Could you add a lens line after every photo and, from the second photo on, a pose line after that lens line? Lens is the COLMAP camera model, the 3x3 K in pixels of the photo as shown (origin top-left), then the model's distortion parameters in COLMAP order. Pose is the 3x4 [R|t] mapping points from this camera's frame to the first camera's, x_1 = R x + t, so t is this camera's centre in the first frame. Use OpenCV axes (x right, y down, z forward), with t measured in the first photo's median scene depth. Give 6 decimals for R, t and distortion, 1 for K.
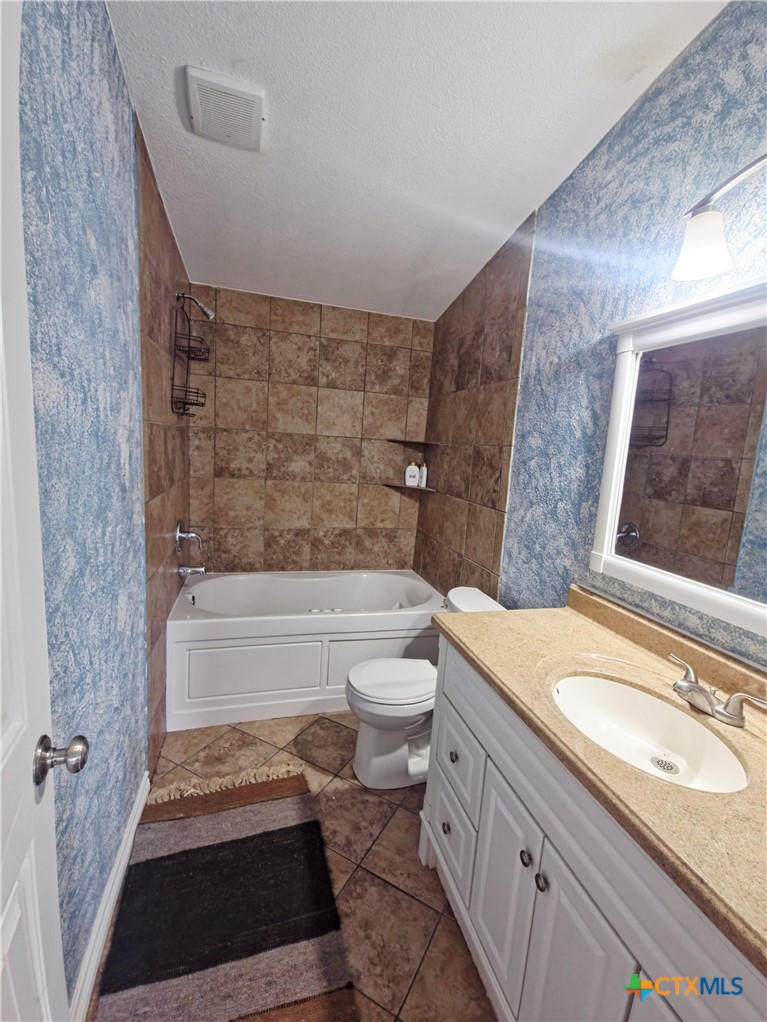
lens RADIAL K [[429.5, 0, 385.9], [0, 429.5, 507.3], [0, 0, 1]] dist [0.007478, 0.000034]
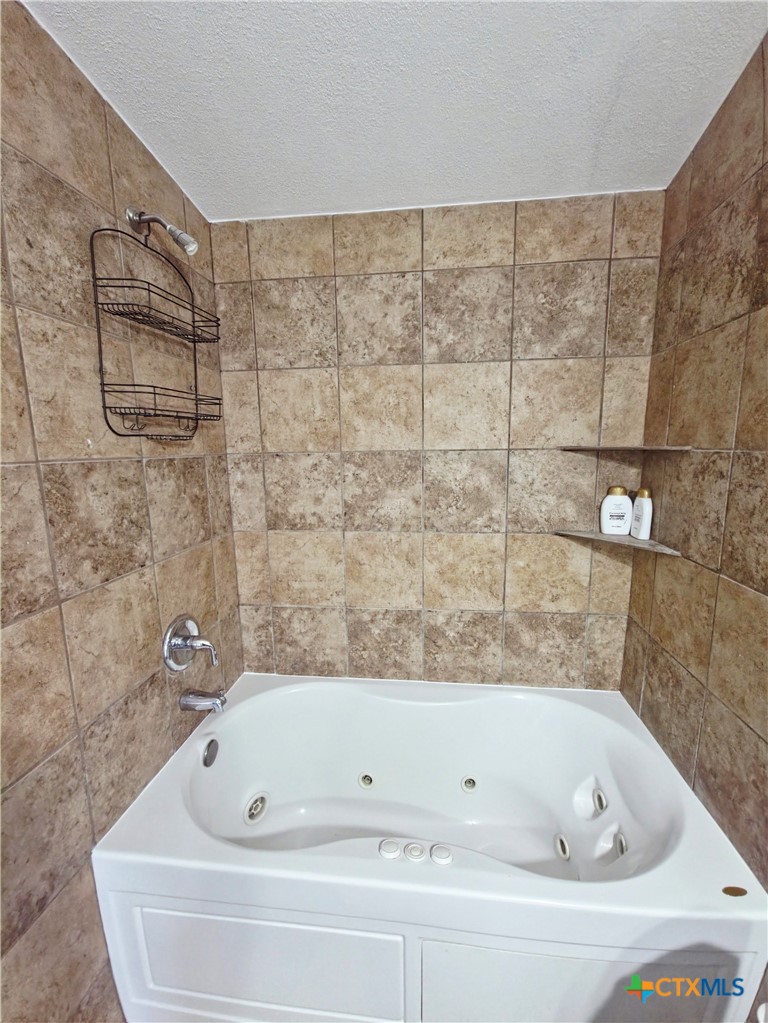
lens RADIAL K [[429.9, 0, 382.8], [0, 429.9, 511.3], [0, 0, 1]] dist [0.007478, 0.000034]
pose [[0.920815, -0.022074, -0.389374, 0.006223], [0.019912, 0.999756, -0.009589, -0.083947], [0.389490, 0.001077, 0.921030, 0.458643]]
